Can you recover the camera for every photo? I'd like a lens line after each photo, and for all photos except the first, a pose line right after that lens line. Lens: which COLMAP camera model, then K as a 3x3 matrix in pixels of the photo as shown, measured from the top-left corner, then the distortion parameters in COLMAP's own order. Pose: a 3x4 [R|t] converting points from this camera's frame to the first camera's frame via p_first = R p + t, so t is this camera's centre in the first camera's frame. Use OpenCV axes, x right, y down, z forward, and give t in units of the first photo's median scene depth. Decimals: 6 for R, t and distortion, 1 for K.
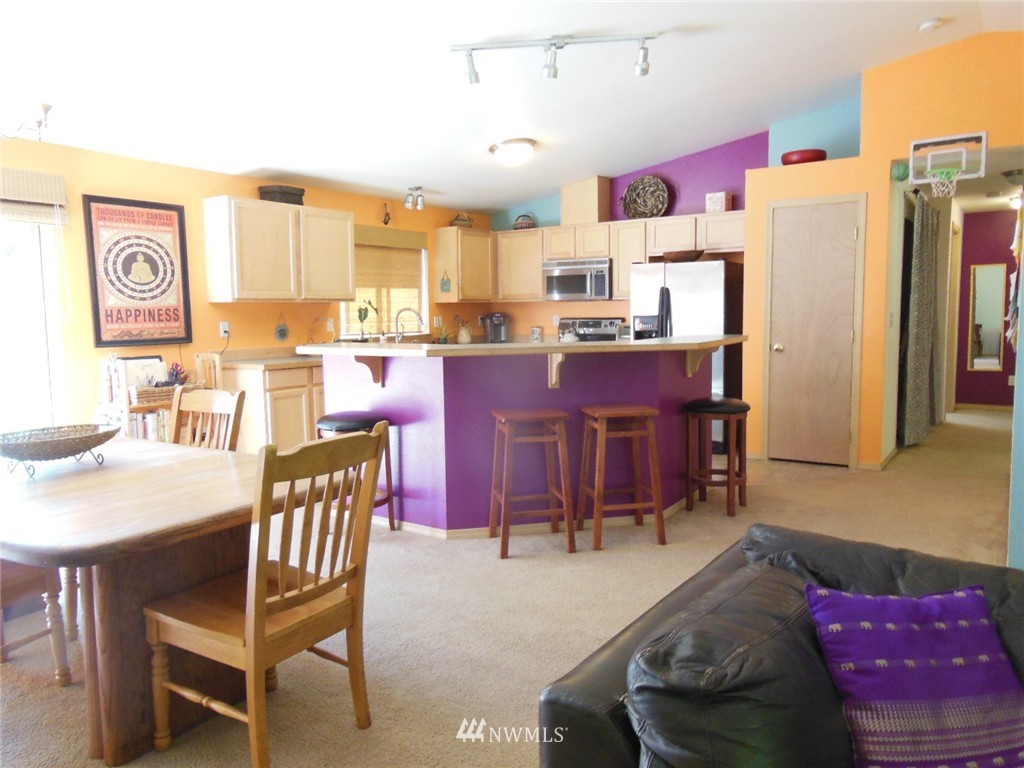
lens RADIAL K [[747.4, 0, 512.0], [0, 747.4, 384.0], [0, 0, 1]] dist [0.001342, 0.034955]
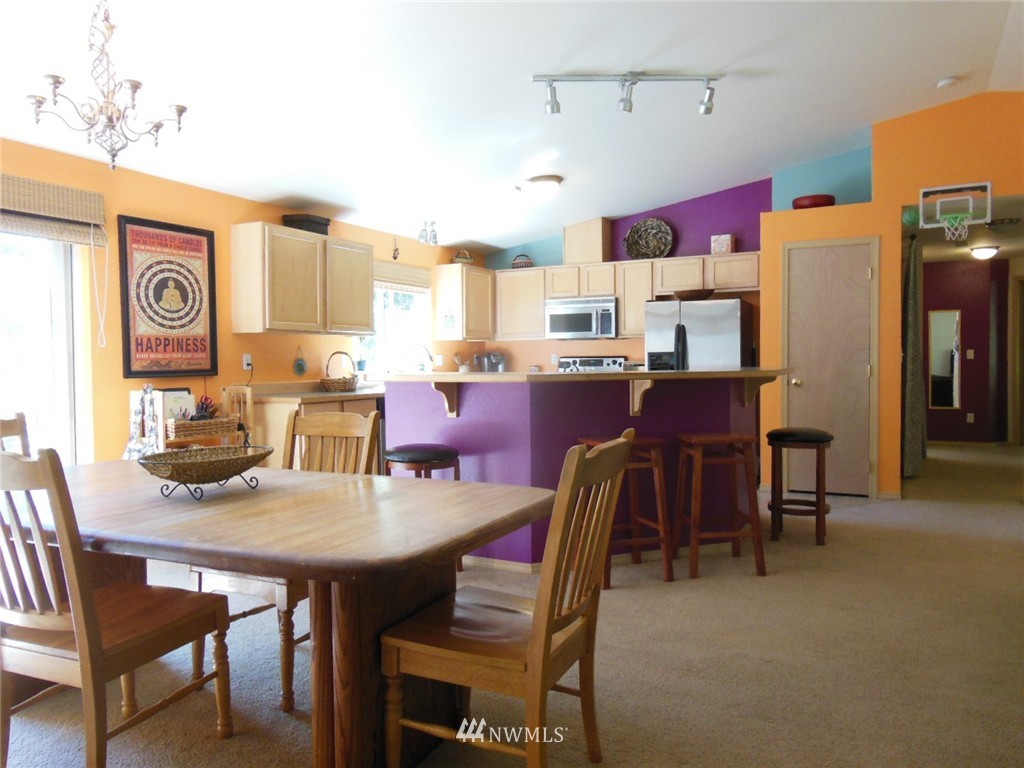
lens RADIAL K [[747.4, 0, 512.0], [0, 747.4, 384.0], [0, 0, 1]] dist [0.001342, 0.034955]
pose [[0.992897, 0.000286, 0.118979, -0.180501], [0.007713, 0.997739, -0.066762, 0.022714], [-0.118729, 0.067205, 0.990650, 0.026430]]
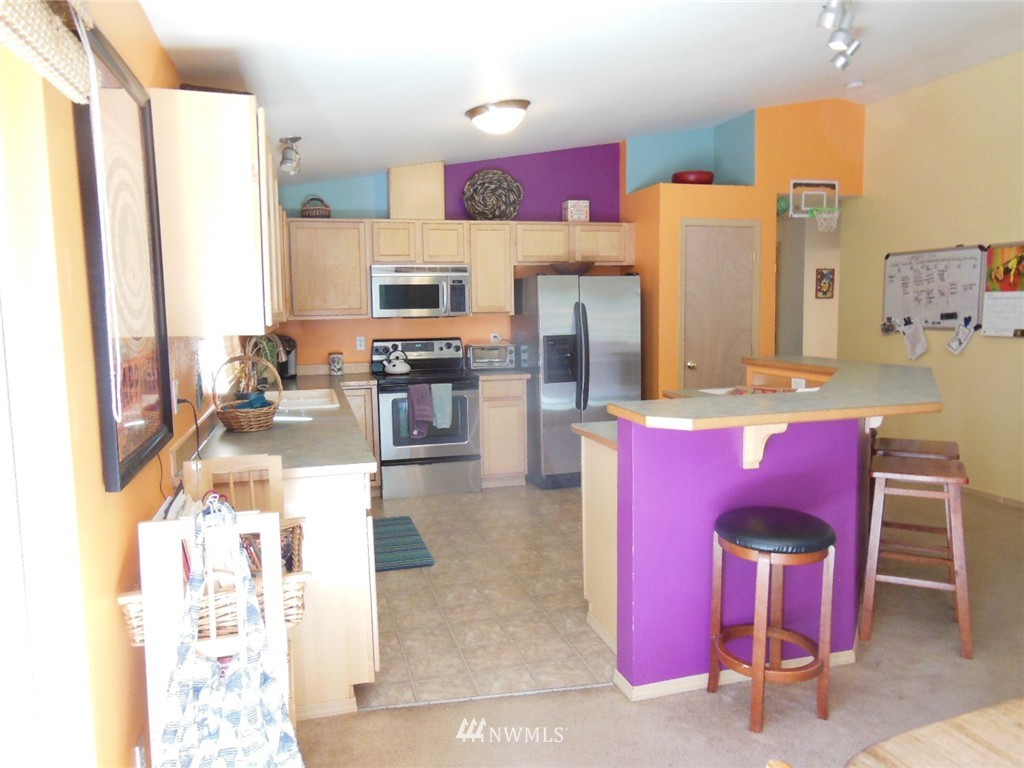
lens RADIAL K [[747.4, 0, 512.0], [0, 747.4, 384.0], [0, 0, 1]] dist [0.001342, 0.034955]
pose [[0.638894, -0.071398, 0.765975, -0.652405], [0.081198, 0.996381, 0.025148, -0.078279], [-0.764998, 0.046129, 0.642379, 0.624621]]
